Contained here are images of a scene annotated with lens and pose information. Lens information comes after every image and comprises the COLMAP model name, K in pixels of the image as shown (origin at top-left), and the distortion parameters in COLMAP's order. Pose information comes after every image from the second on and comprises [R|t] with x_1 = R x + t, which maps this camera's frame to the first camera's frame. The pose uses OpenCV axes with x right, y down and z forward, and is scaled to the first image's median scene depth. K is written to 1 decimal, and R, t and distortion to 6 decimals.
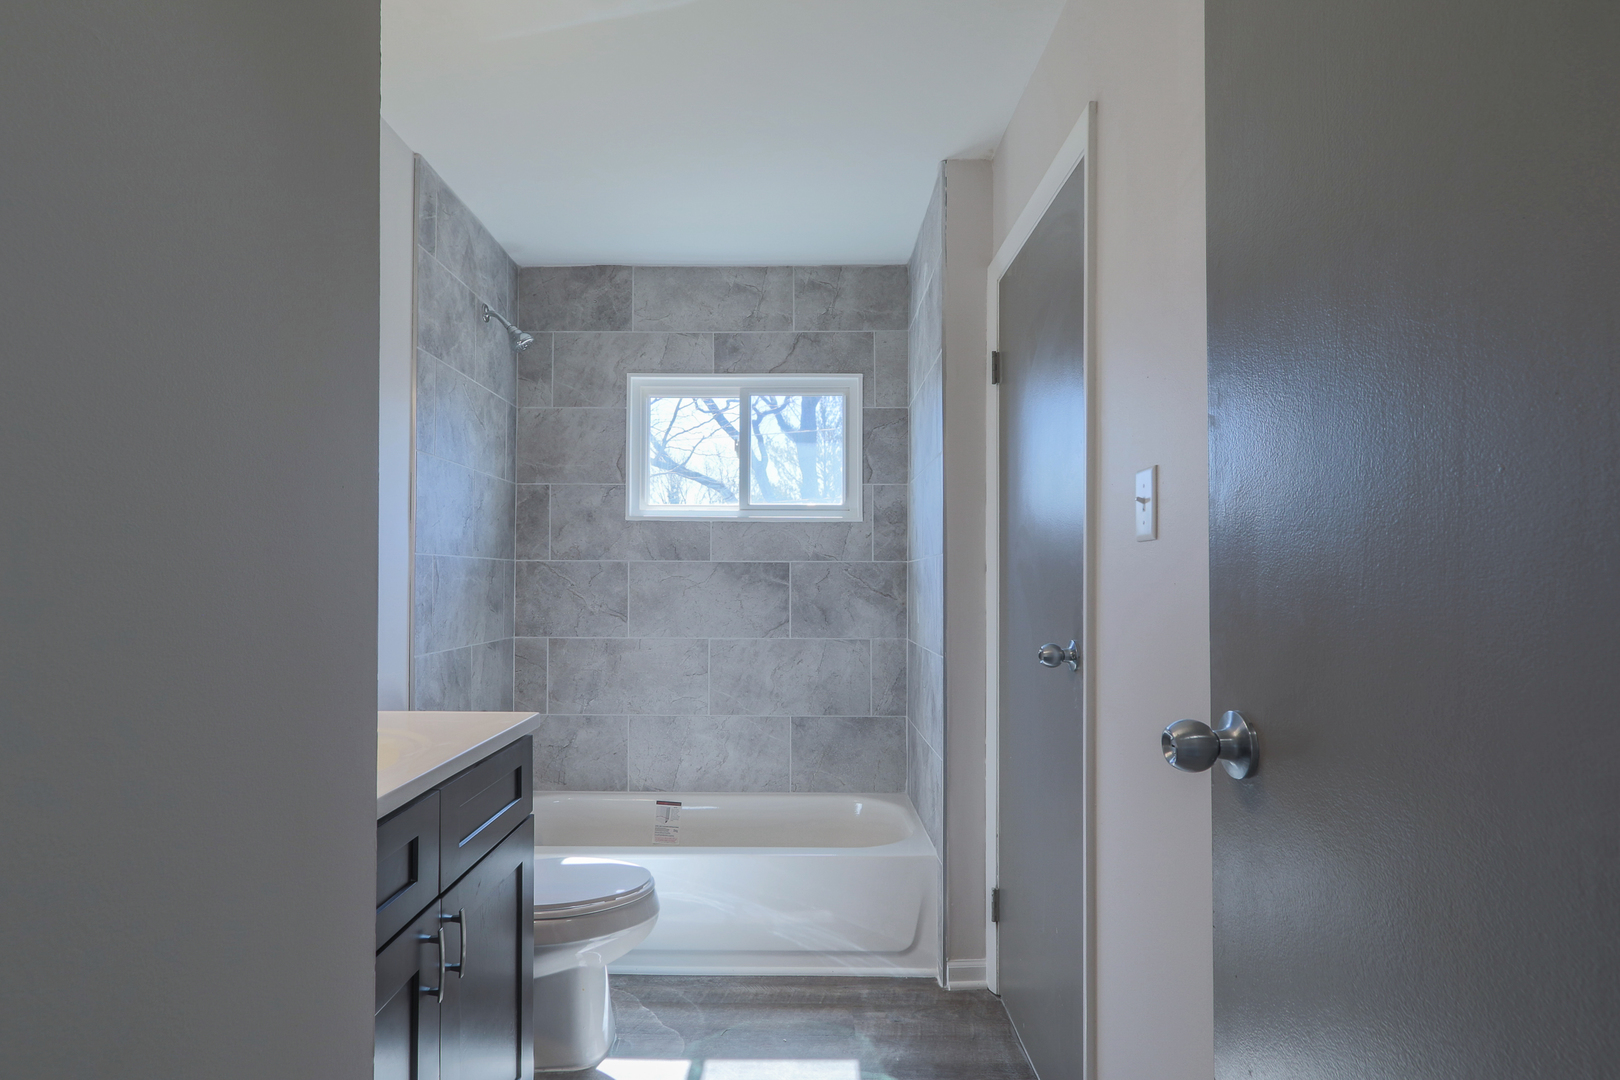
lens RADIAL K [[787.3, 0, 788.6], [0, 787.3, 572.5], [0, 0, 1]] dist [-0.008913, 0.000588]
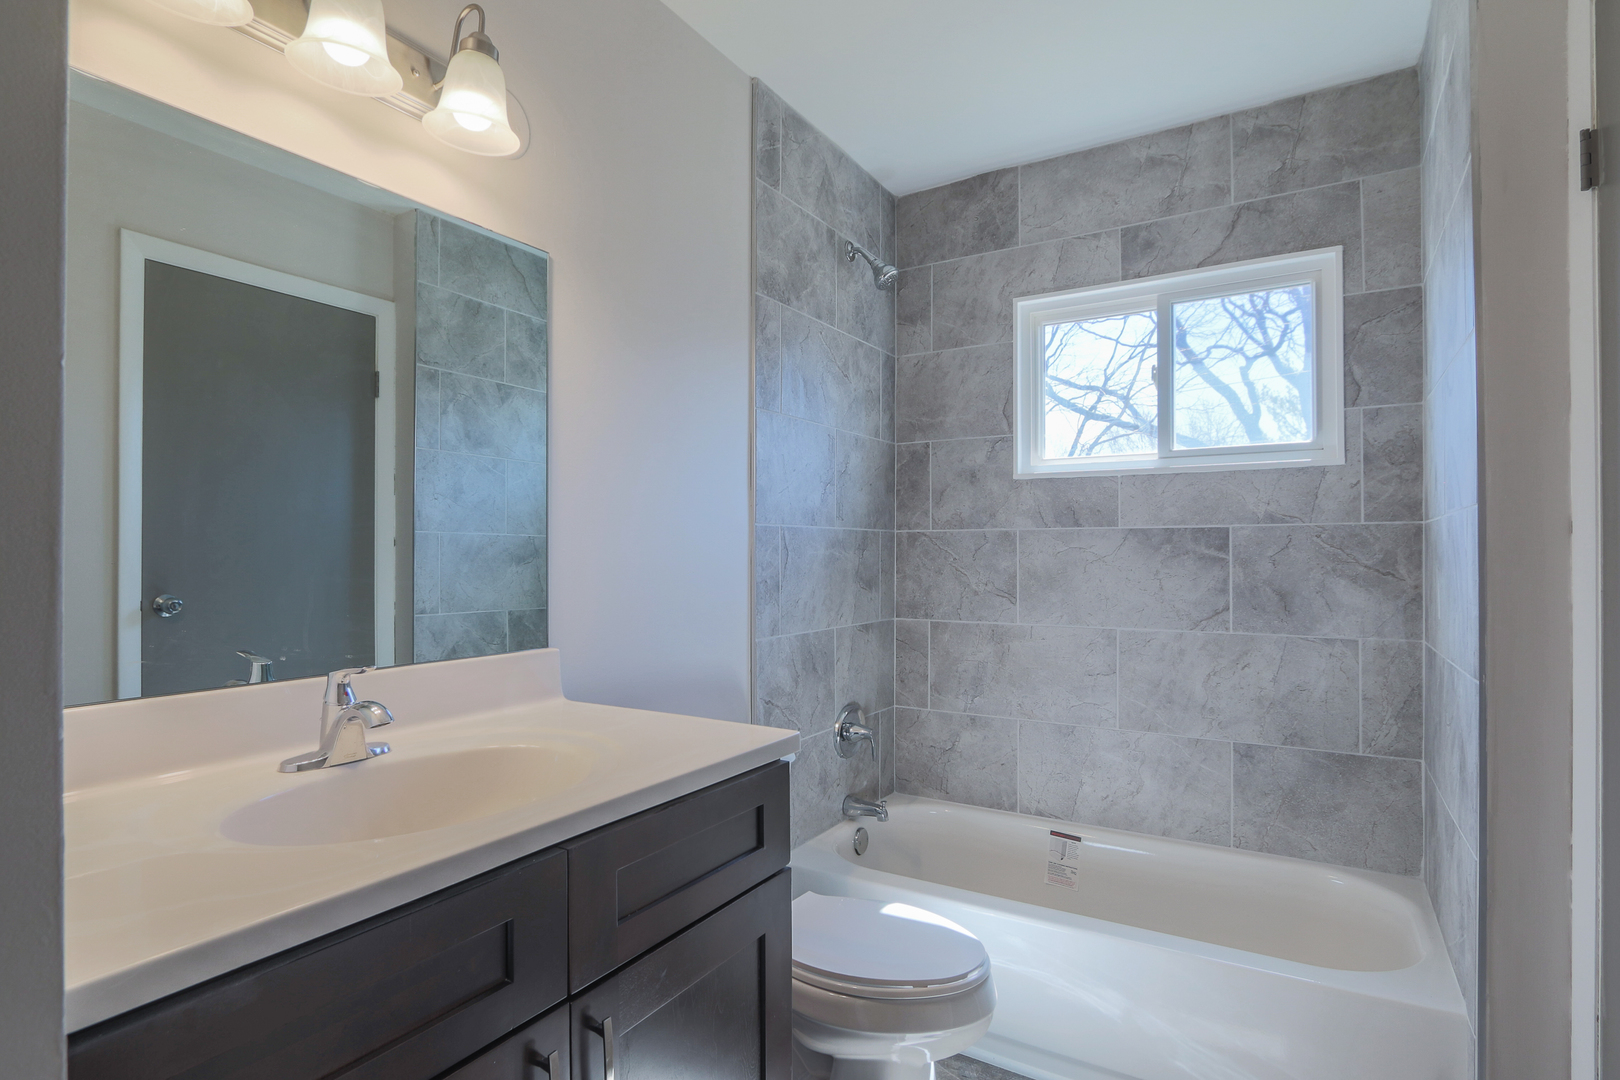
lens RADIAL K [[813.2, 0, 870.5], [0, 813.2, 550.4], [0, 0, 1]] dist [-0.025635, 0.007148]
pose [[0.883801, -0.006569, -0.467817, 0.056774], [0.009187, 0.999952, 0.003315, 0.003037], [0.467773, -0.007227, 0.883819, 0.196570]]
